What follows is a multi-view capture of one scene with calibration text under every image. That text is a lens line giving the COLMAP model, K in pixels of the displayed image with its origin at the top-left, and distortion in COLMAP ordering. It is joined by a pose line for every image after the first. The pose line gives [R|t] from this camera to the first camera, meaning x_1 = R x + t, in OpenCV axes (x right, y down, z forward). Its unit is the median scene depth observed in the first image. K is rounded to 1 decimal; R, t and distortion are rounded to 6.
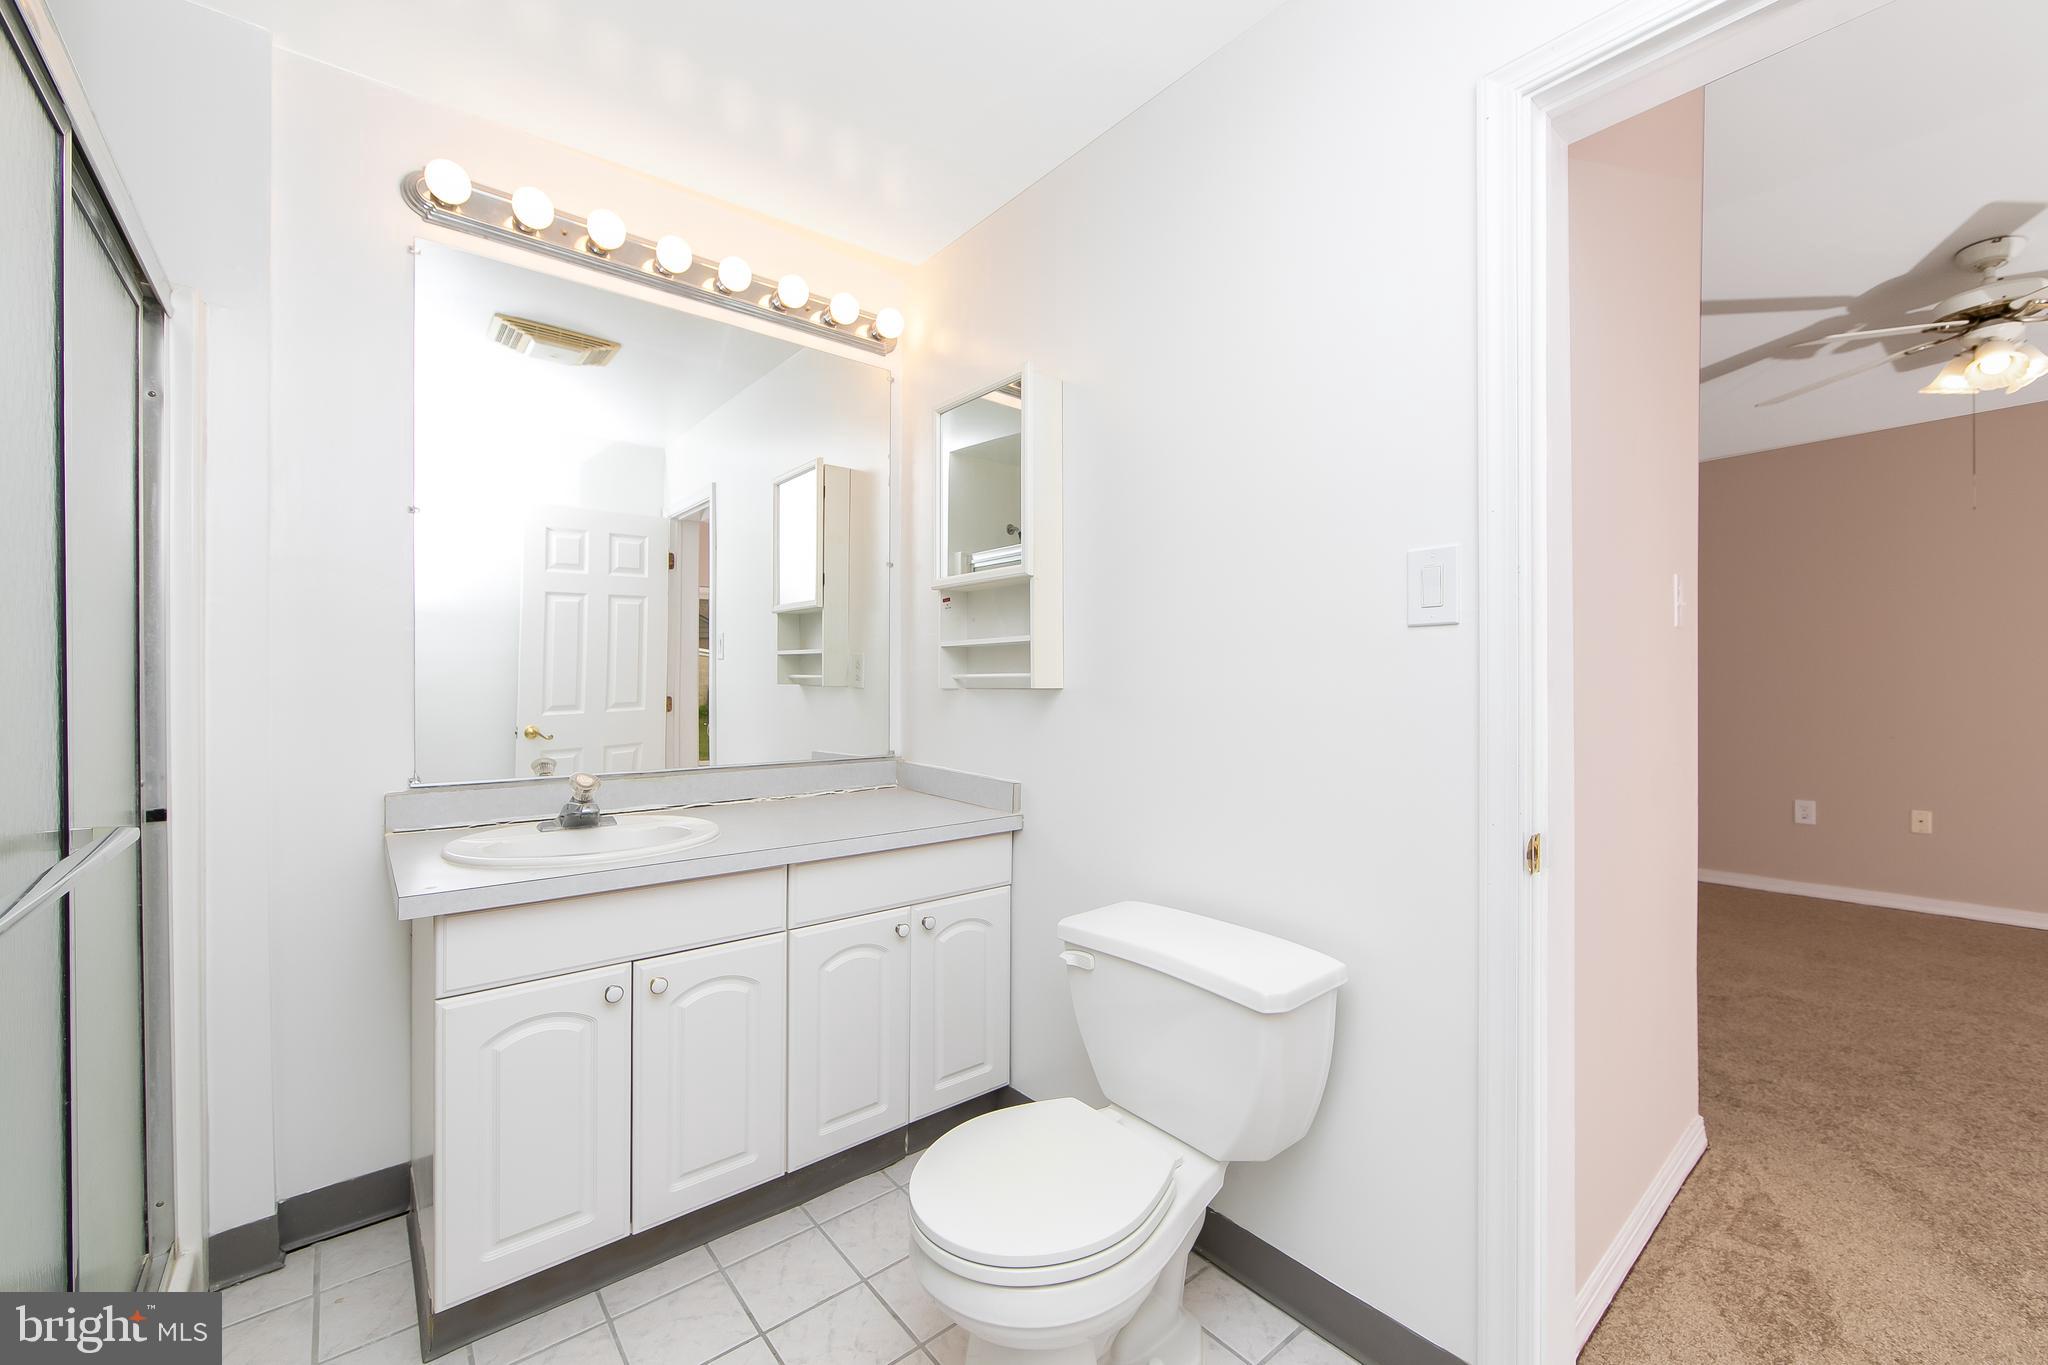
lens RADIAL K [[818.0, 0, 1024.0], [0, 818.0, 682.5], [0, 0, 1]] dist [-0.002629, -0.000051]
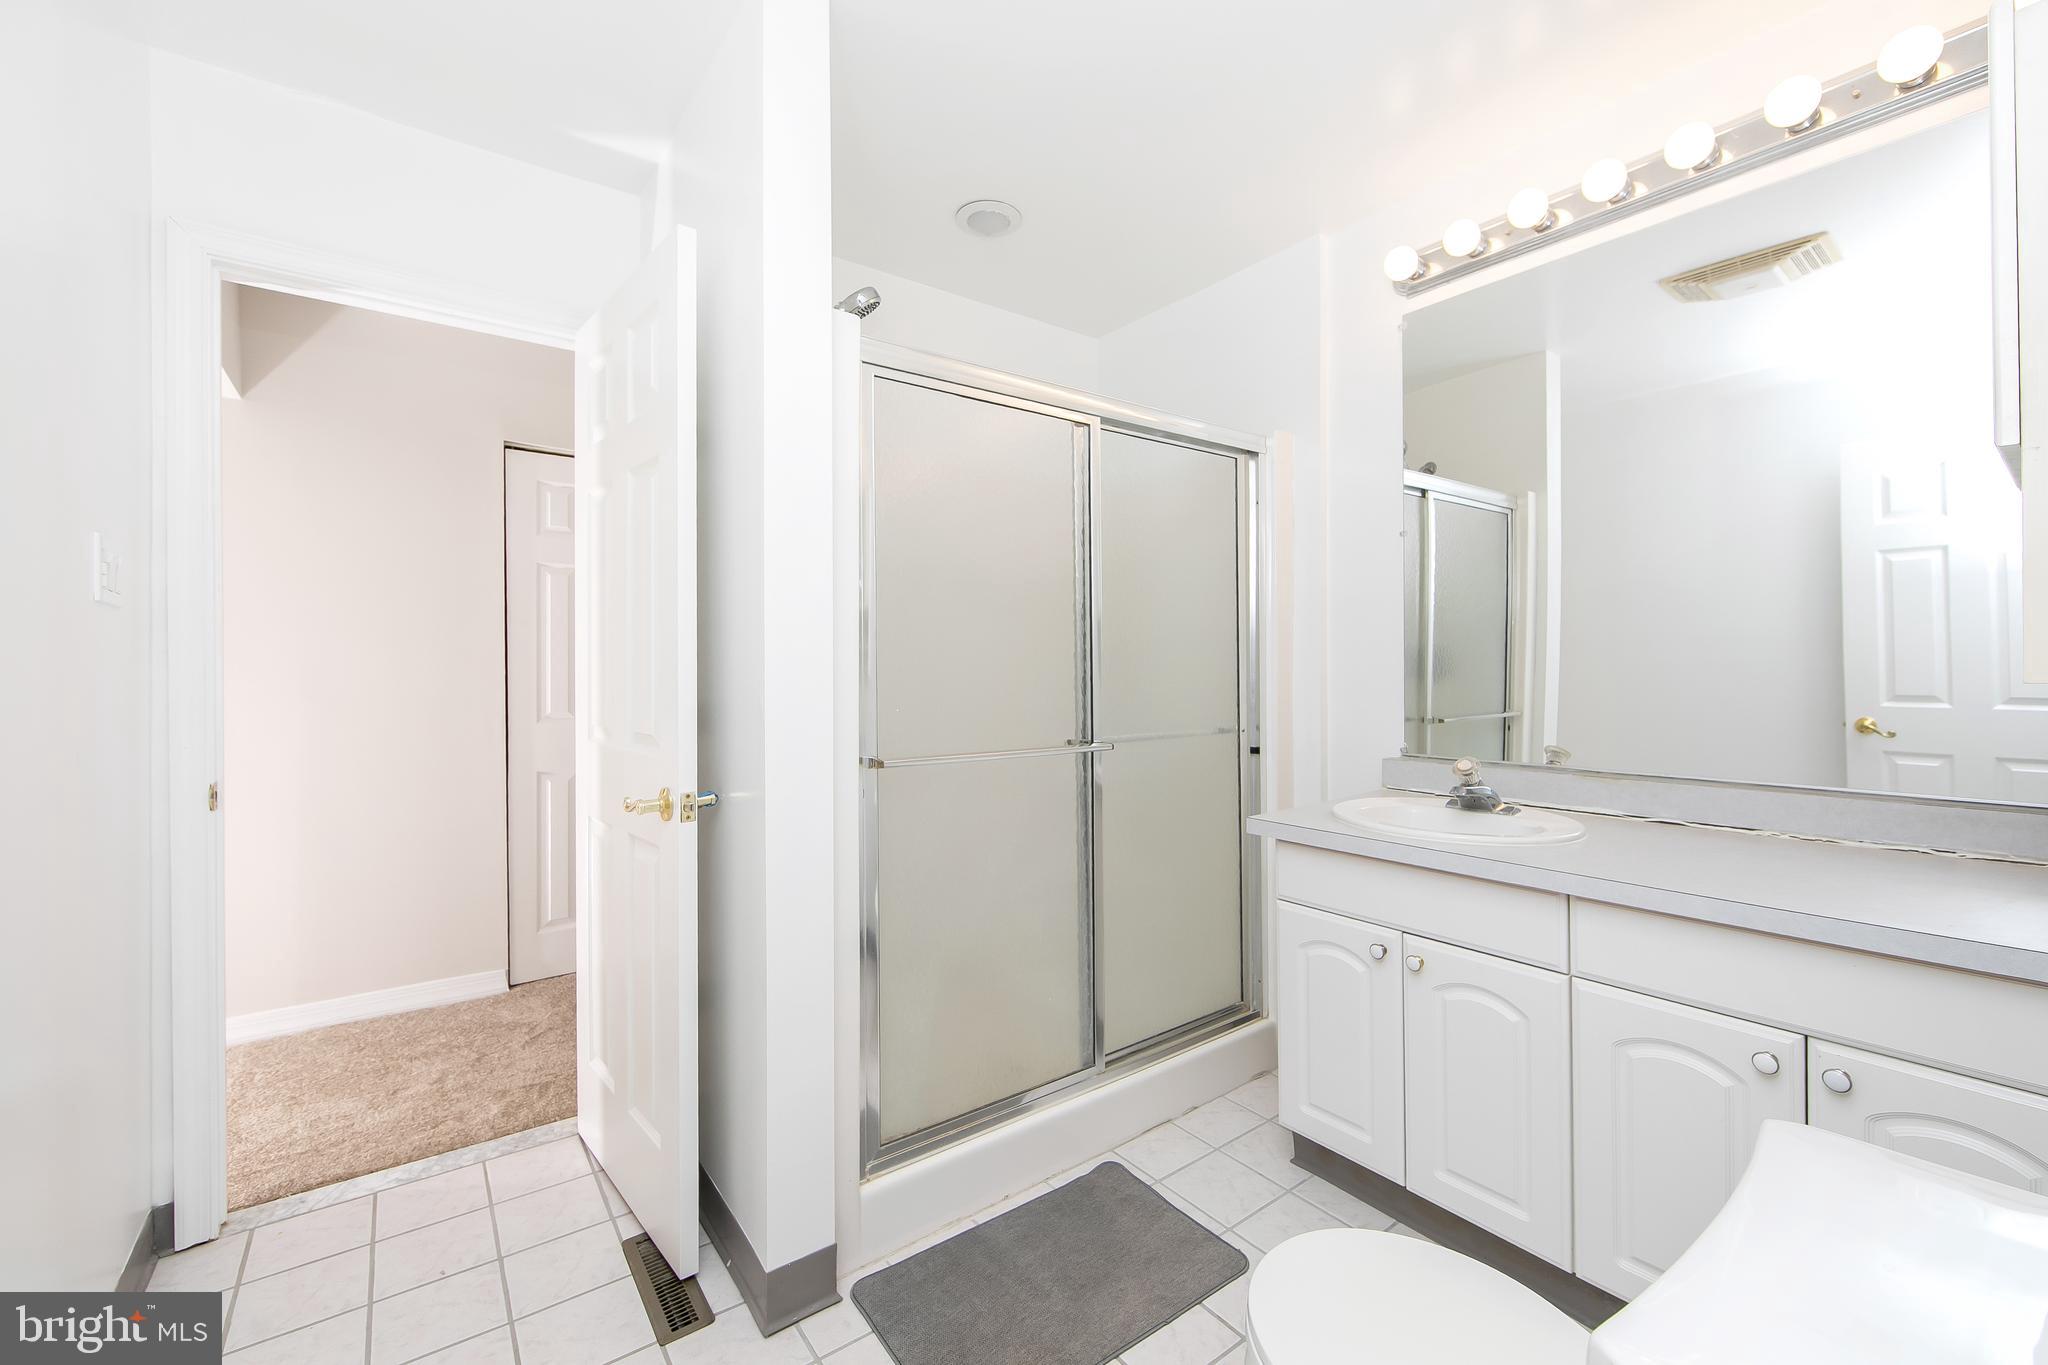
lens RADIAL K [[820.6, 0, 1020.5], [0, 820.6, 662.7], [0, 0, 1]] dist [-0.008762, 0.000019]
pose [[-0.044570, -0.008453, -0.998971, 0.530395], [0.006078, 0.999943, -0.008733, -0.005566], [0.998988, -0.006461, -0.044516, 0.468849]]
